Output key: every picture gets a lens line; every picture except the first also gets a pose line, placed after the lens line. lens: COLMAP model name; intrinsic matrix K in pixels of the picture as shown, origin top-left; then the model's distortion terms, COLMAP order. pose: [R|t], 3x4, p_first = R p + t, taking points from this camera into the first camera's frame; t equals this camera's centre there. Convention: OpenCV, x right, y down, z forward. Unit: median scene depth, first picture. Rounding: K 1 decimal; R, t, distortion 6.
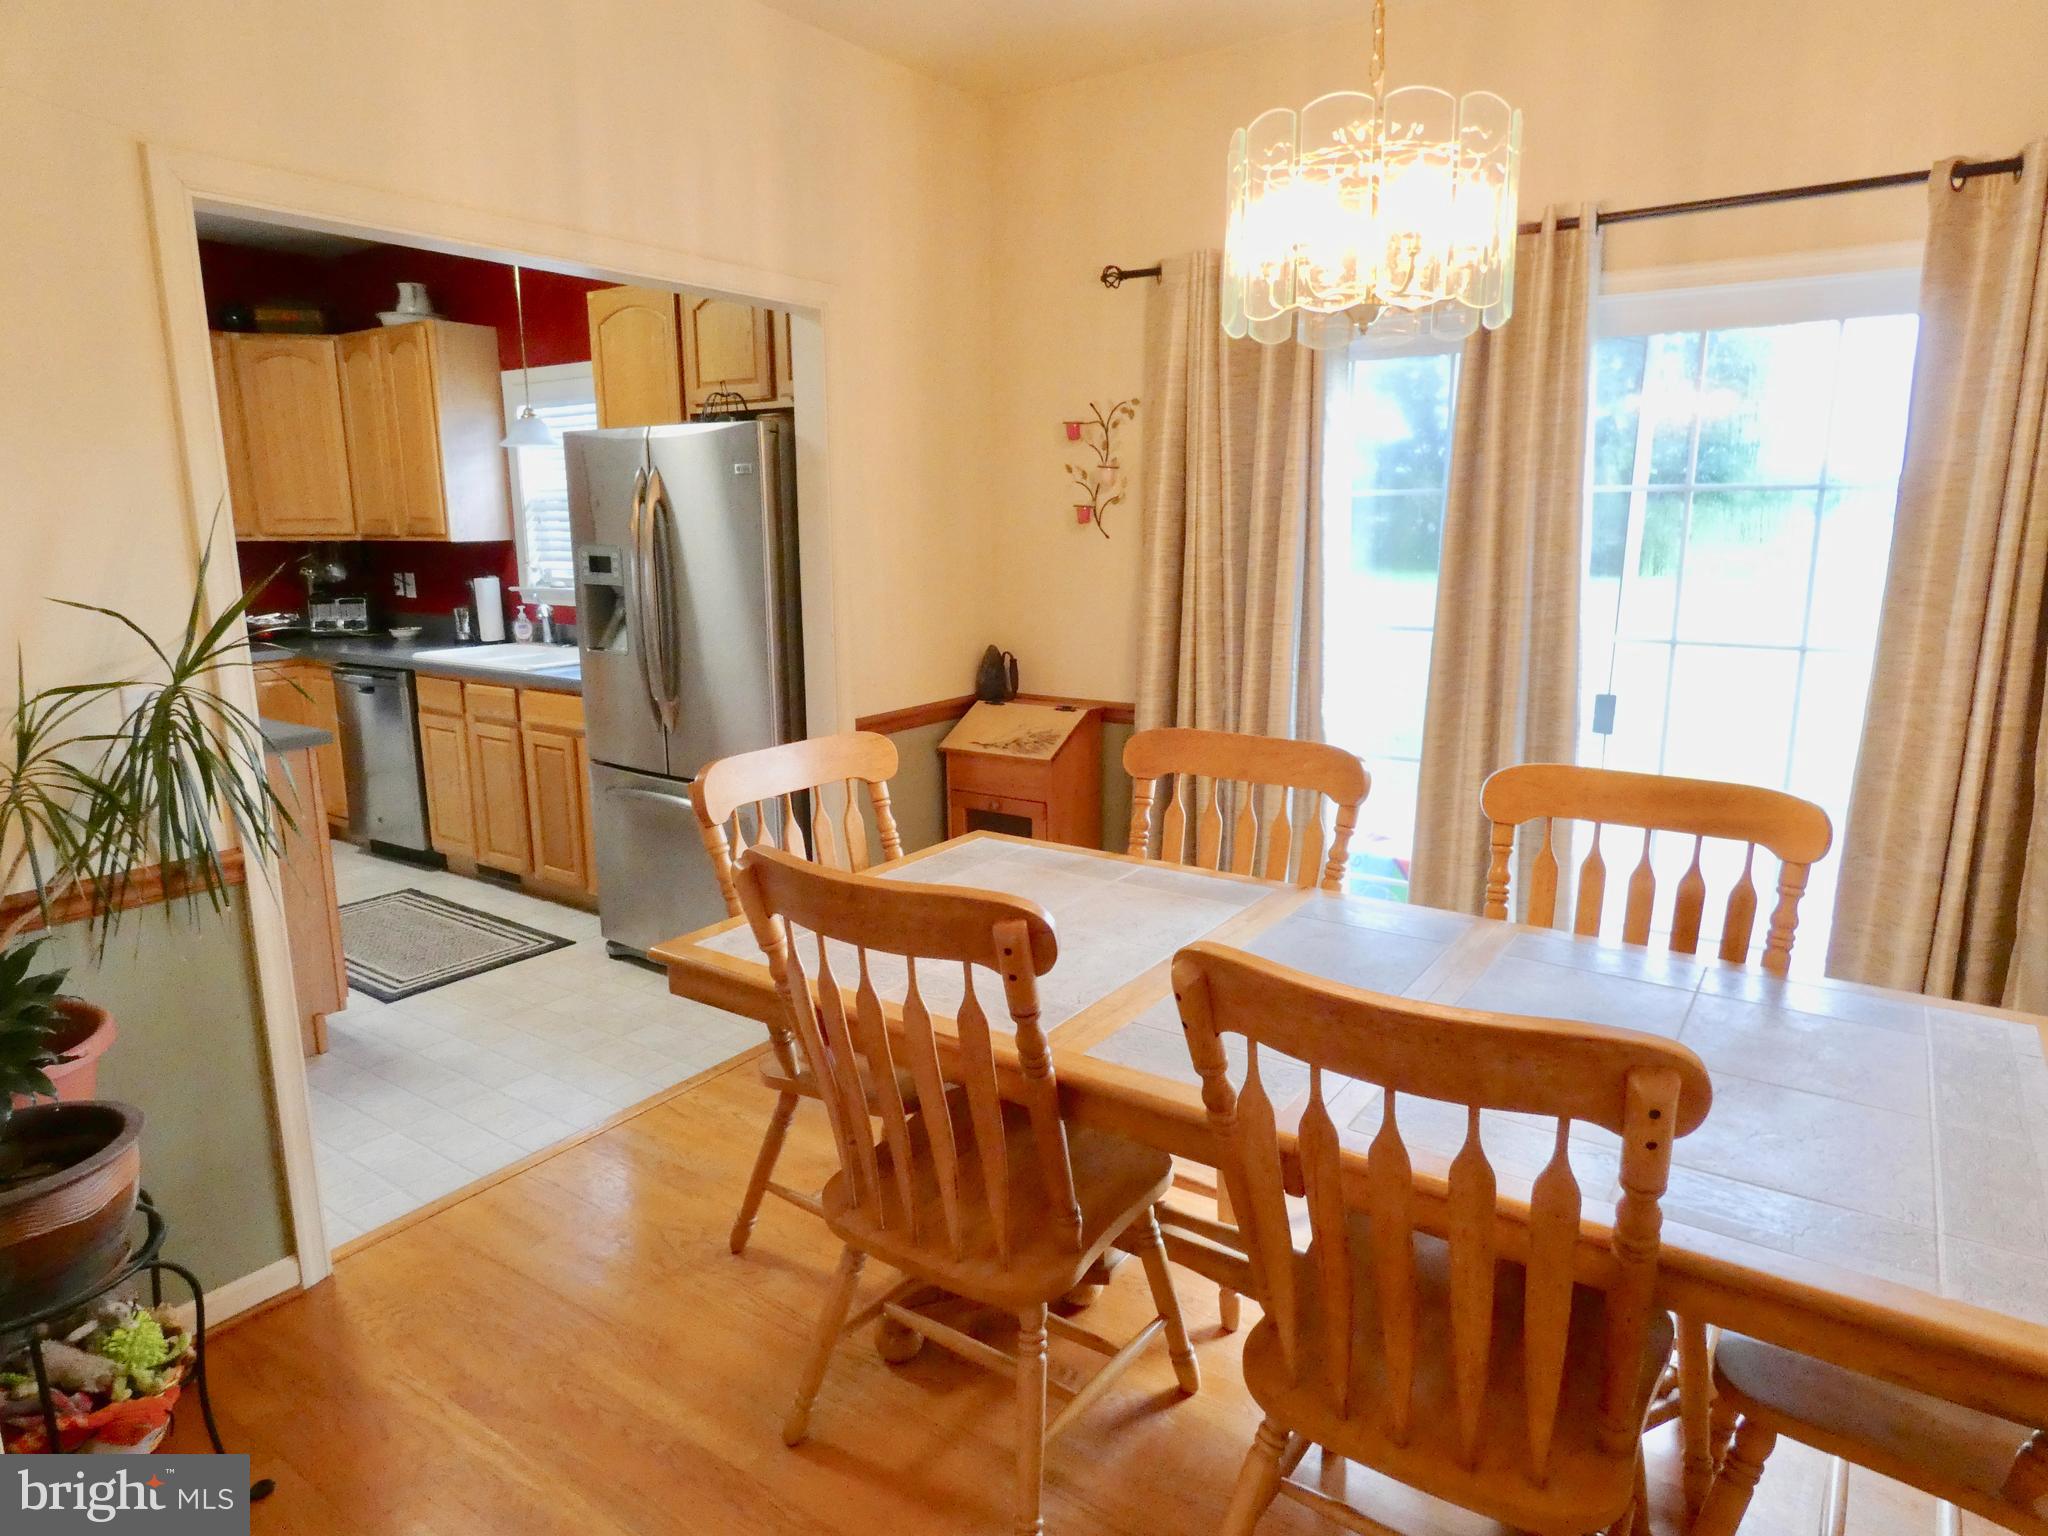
lens RADIAL K [[1229.4, 0, 1024.0], [0, 1229.4, 768.0], [0, 0, 1]] dist [0.002248, -0.000253]
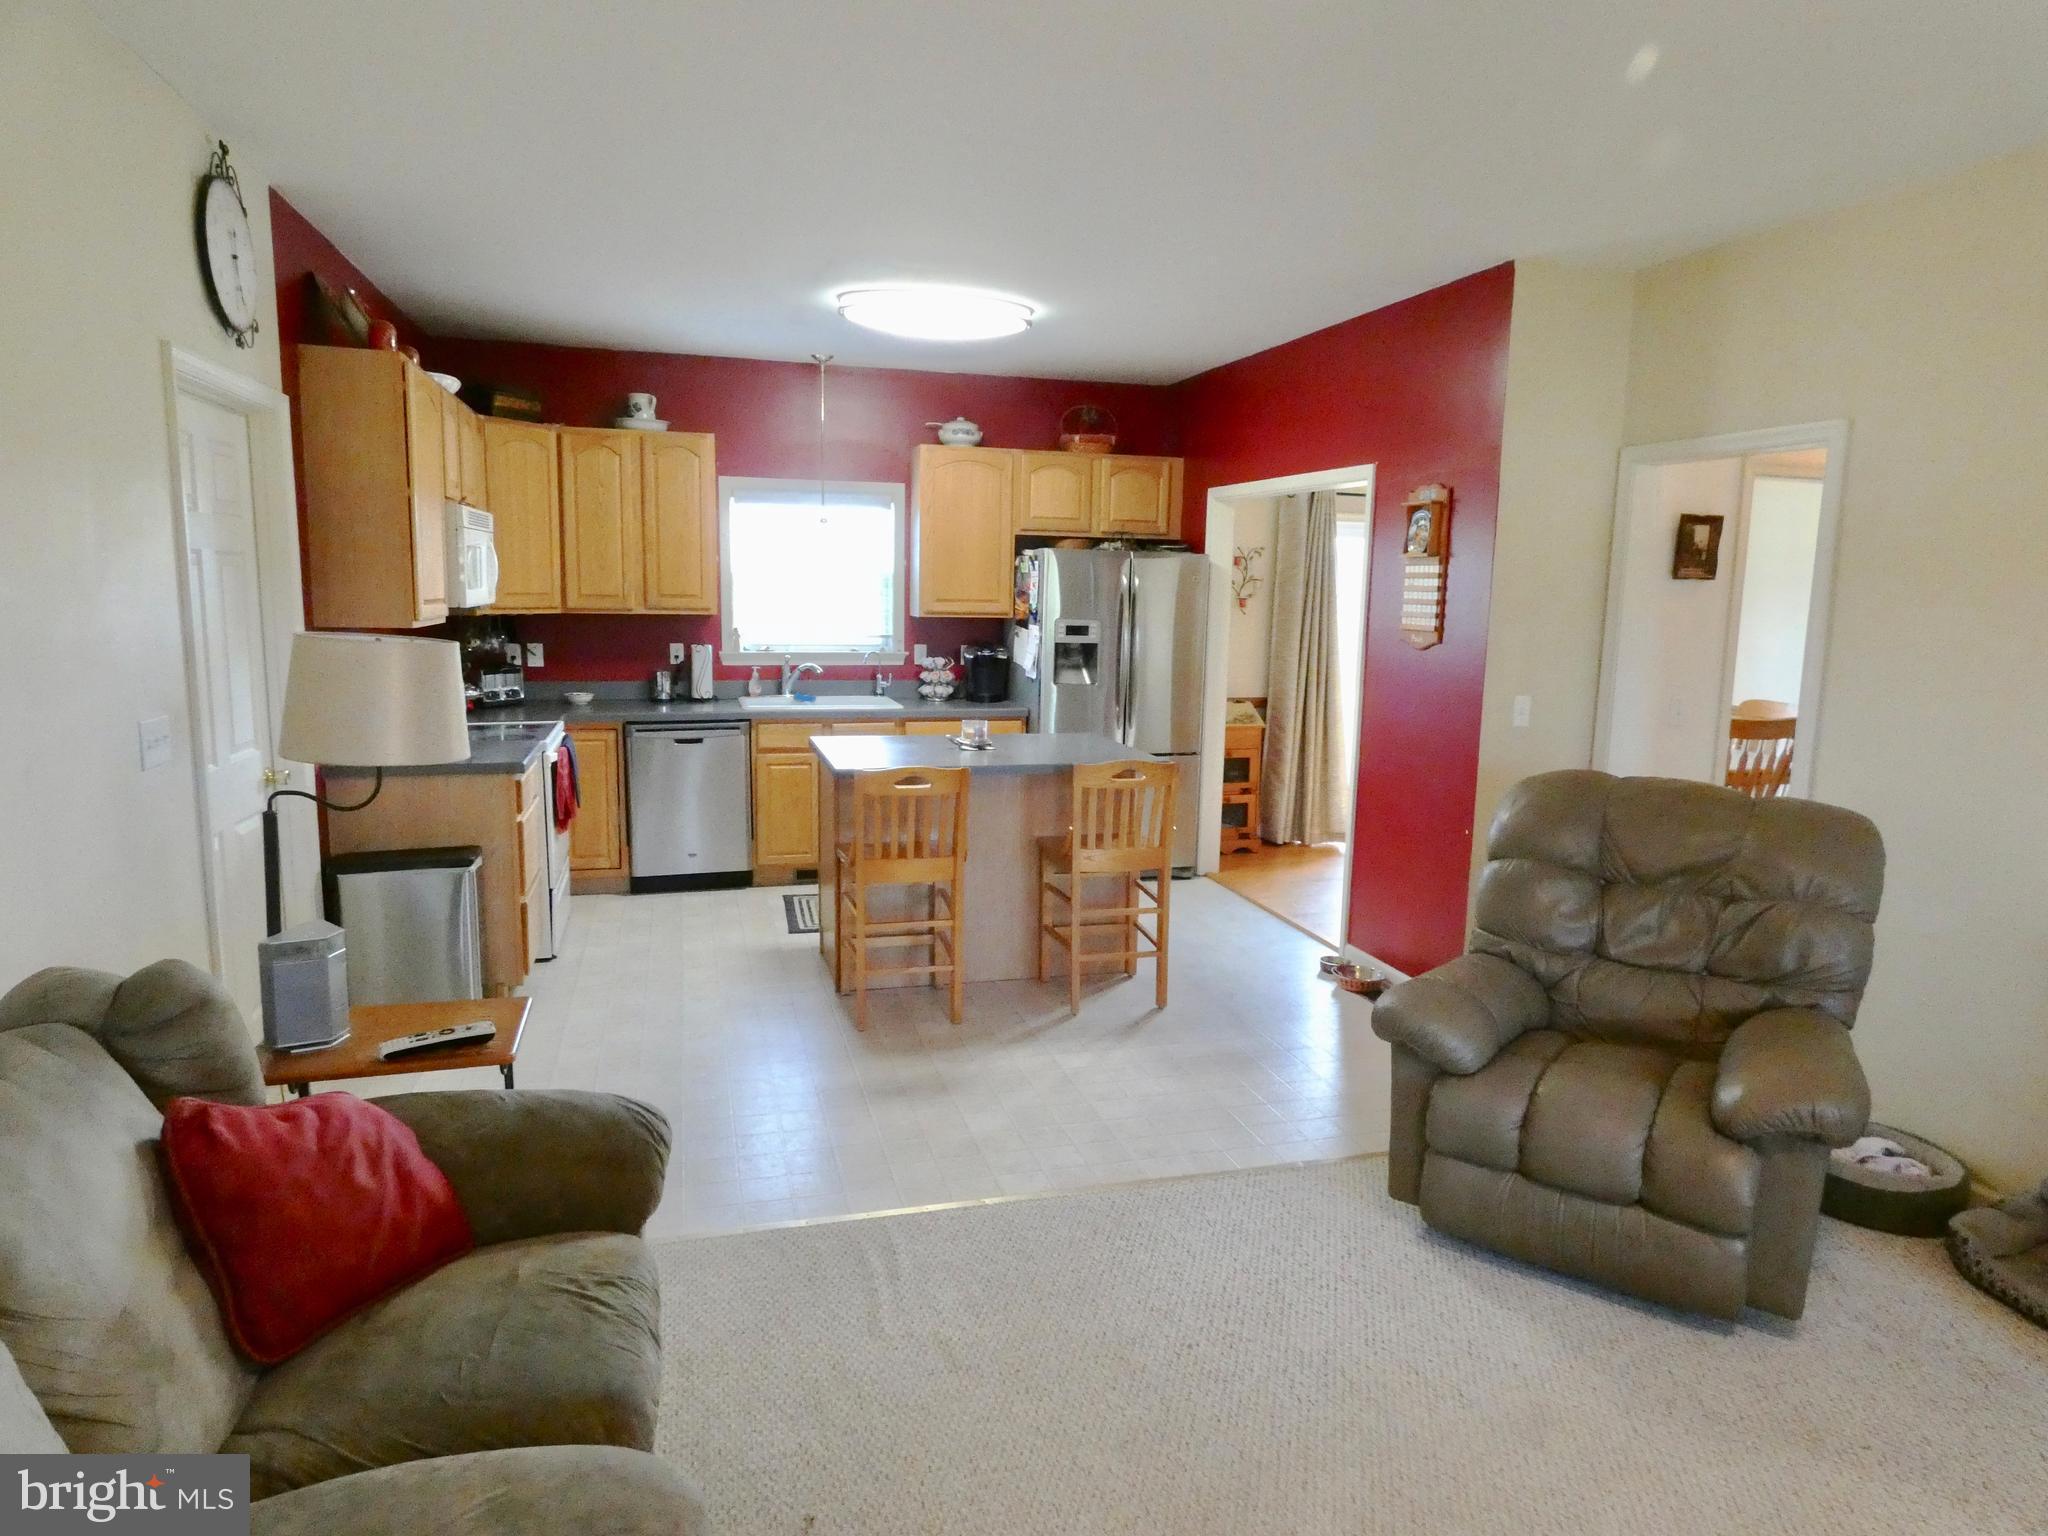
lens RADIAL K [[1239.6, 0, 1013.1], [0, 1239.6, 771.3], [0, 0, 1]] dist [0.004442, 0.003603]
pose [[0.642619, -0.098494, 0.759829, -1.197915], [0.133745, 0.990897, 0.015333, -0.012282], [-0.754423, 0.091770, 0.649942, 0.008433]]
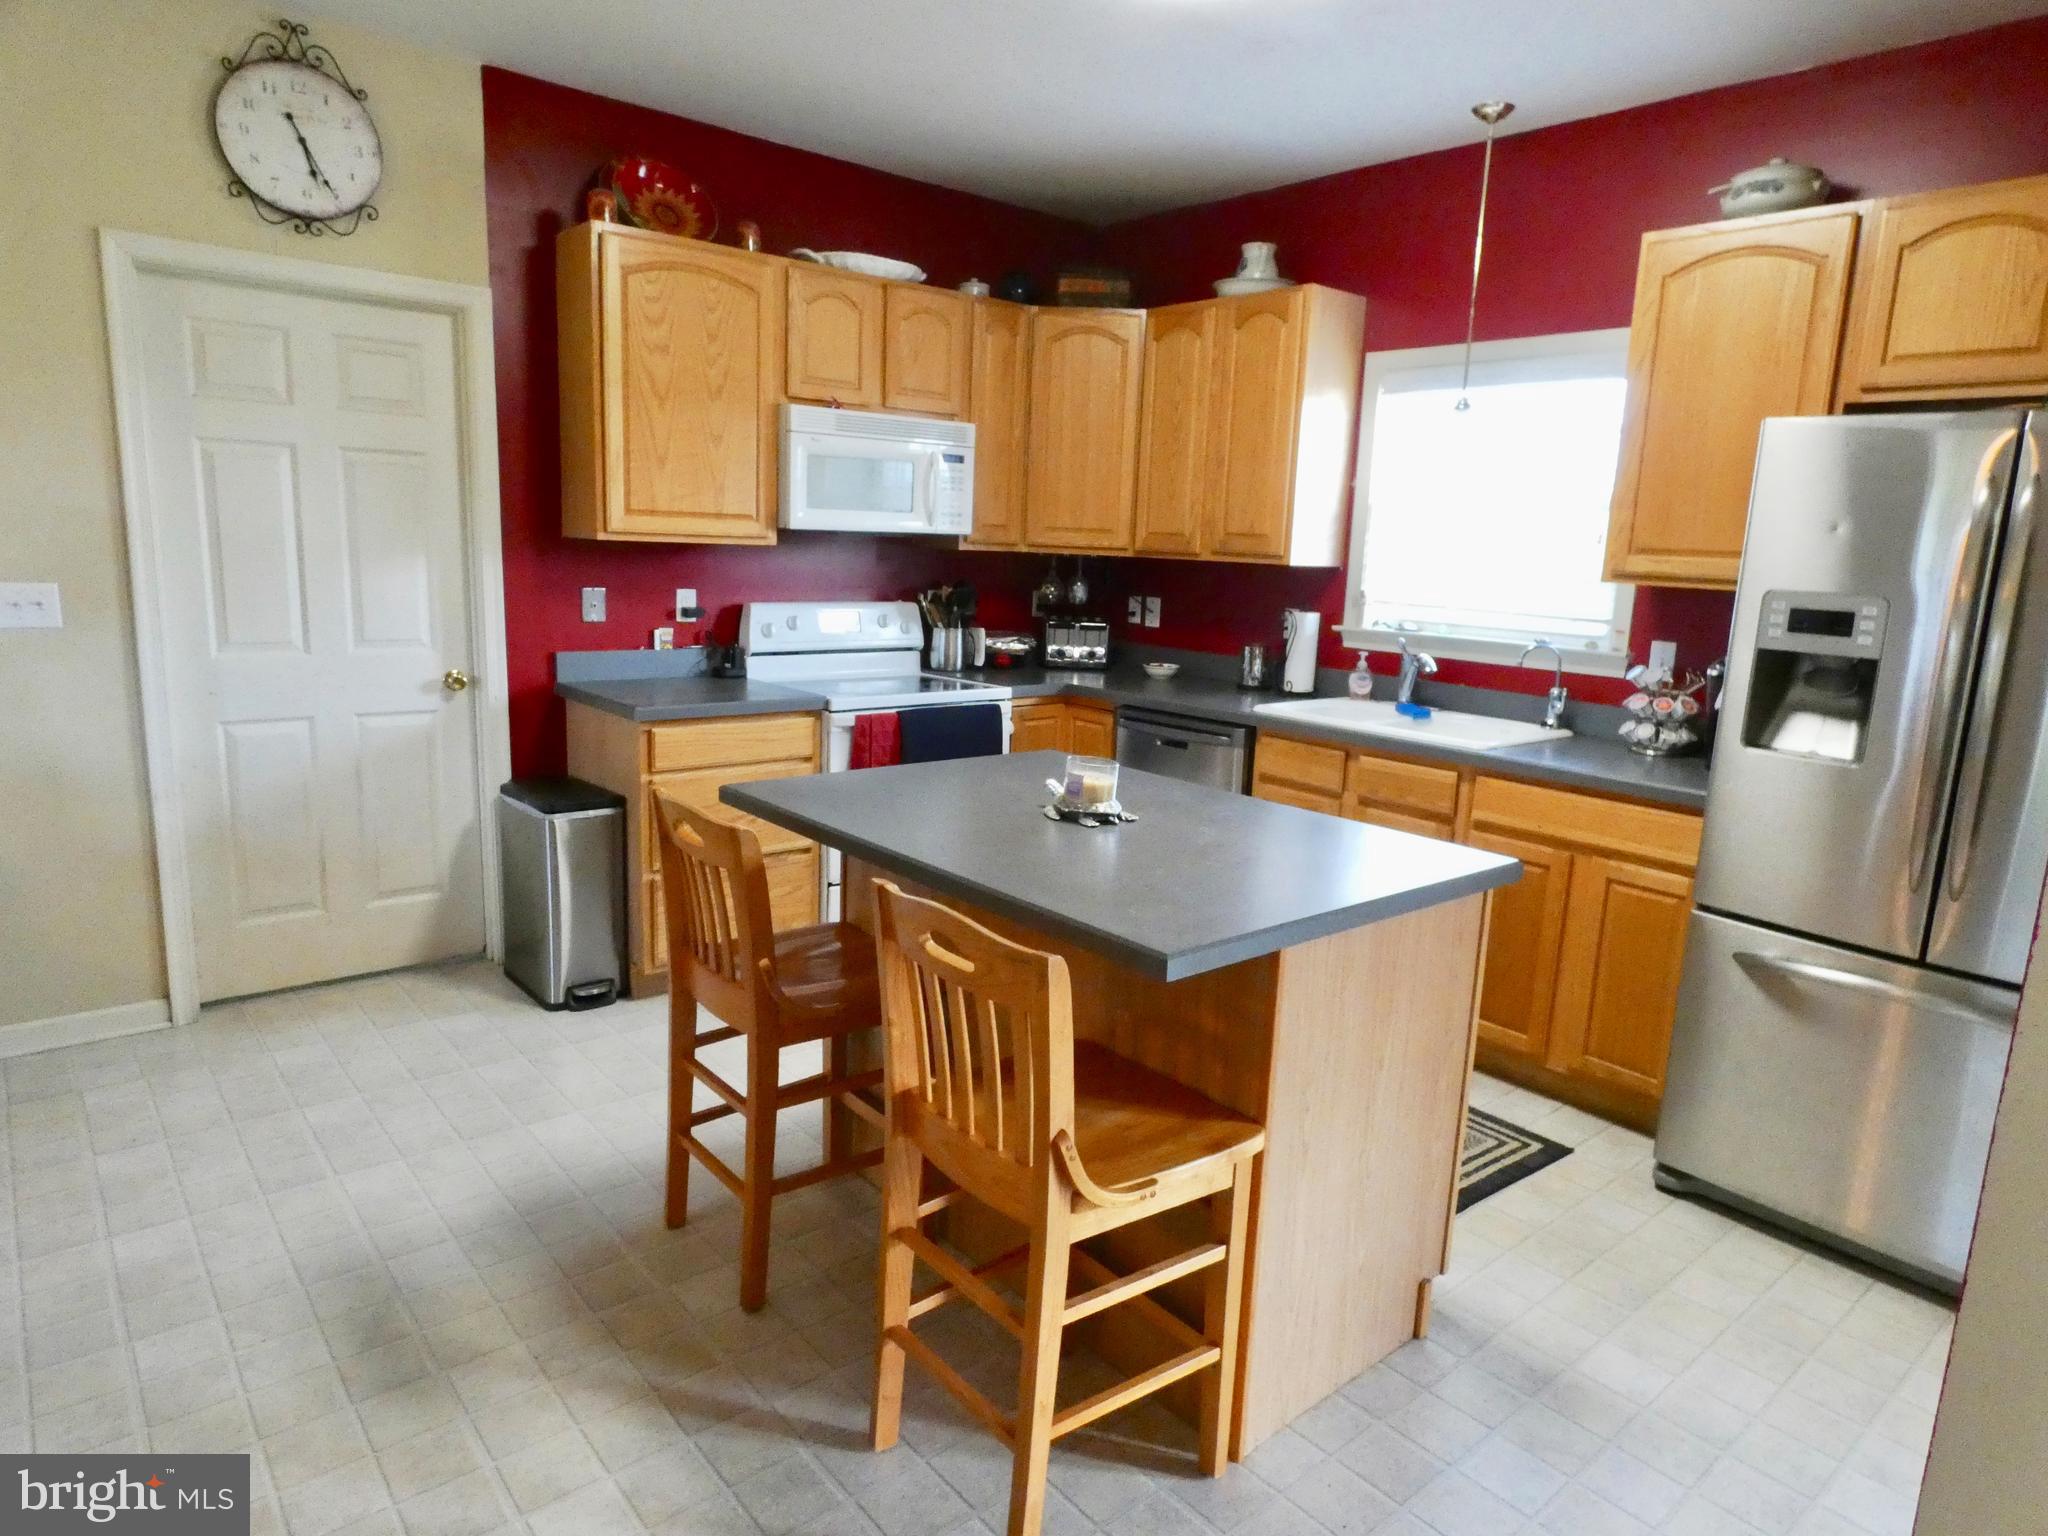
lens RADIAL K [[1229.4, 0, 1024.0], [0, 1229.4, 768.0], [0, 0, 1]] dist [0.002248, -0.000253]
pose [[0.966085, 0.089723, -0.242135, -0.421834], [-0.094497, 0.995492, -0.008151, -0.031433], [0.240312, 0.030755, 0.970208, 0.193565]]
